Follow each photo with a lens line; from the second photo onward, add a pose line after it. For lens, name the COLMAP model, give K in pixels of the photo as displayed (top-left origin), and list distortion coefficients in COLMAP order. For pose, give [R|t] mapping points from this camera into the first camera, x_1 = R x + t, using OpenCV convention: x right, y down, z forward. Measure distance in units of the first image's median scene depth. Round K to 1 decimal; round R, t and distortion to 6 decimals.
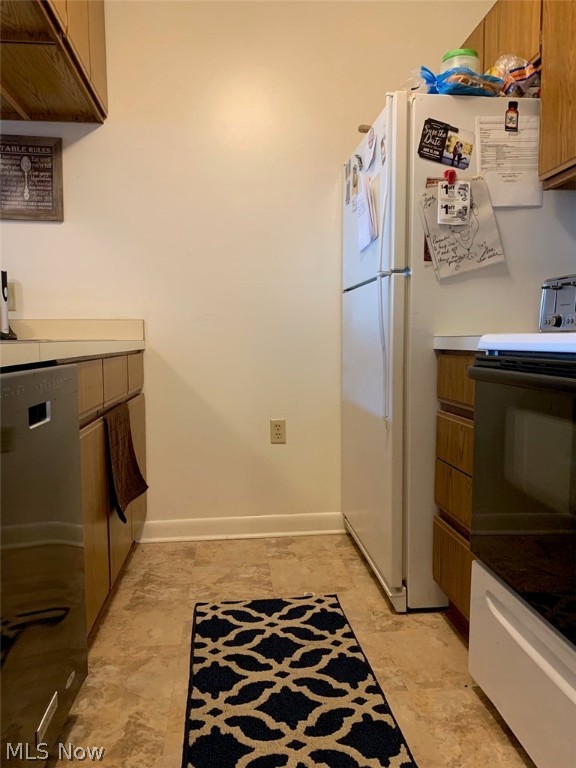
lens RADIAL K [[586.8, 0, 286.3], [0, 586.8, 378.4], [0, 0, 1]] dist [0.024871, -0.024338]
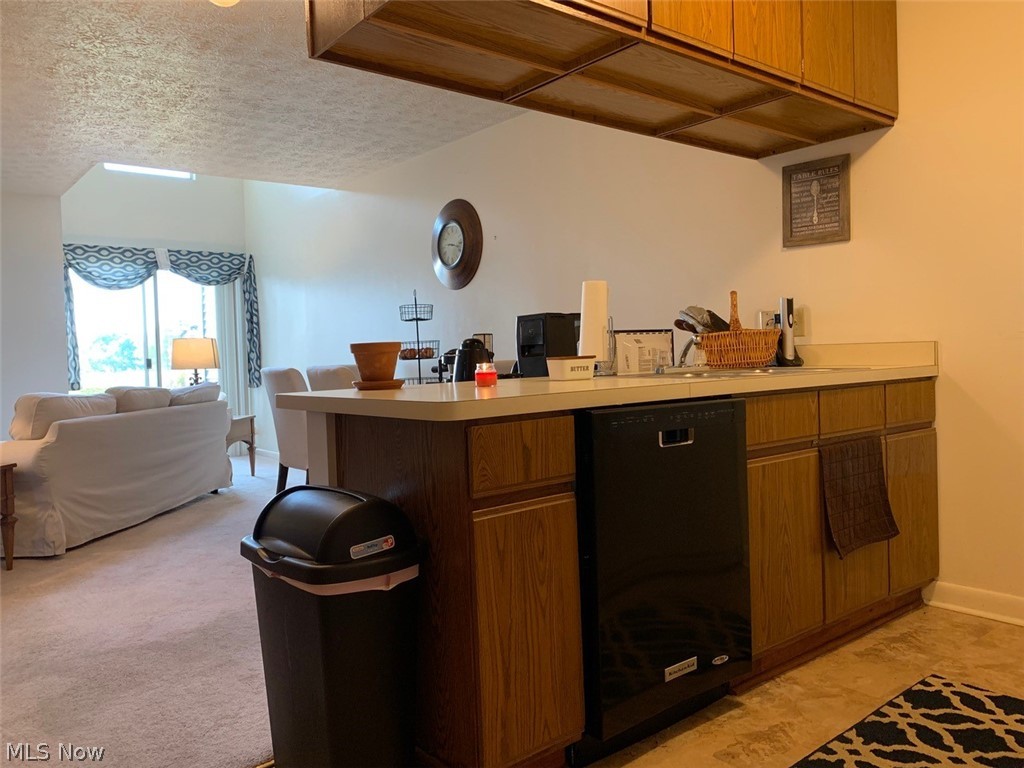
lens RADIAL K [[782.4, 0, 510.5], [0, 782.4, 375.5], [0, 0, 1]] dist [0.024871, -0.024338]
pose [[0.537525, 0.011876, -0.843164, 0.448365], [-0.030162, 0.999532, -0.005150, -0.030326], [0.842708, 0.028200, 0.537632, -0.146285]]
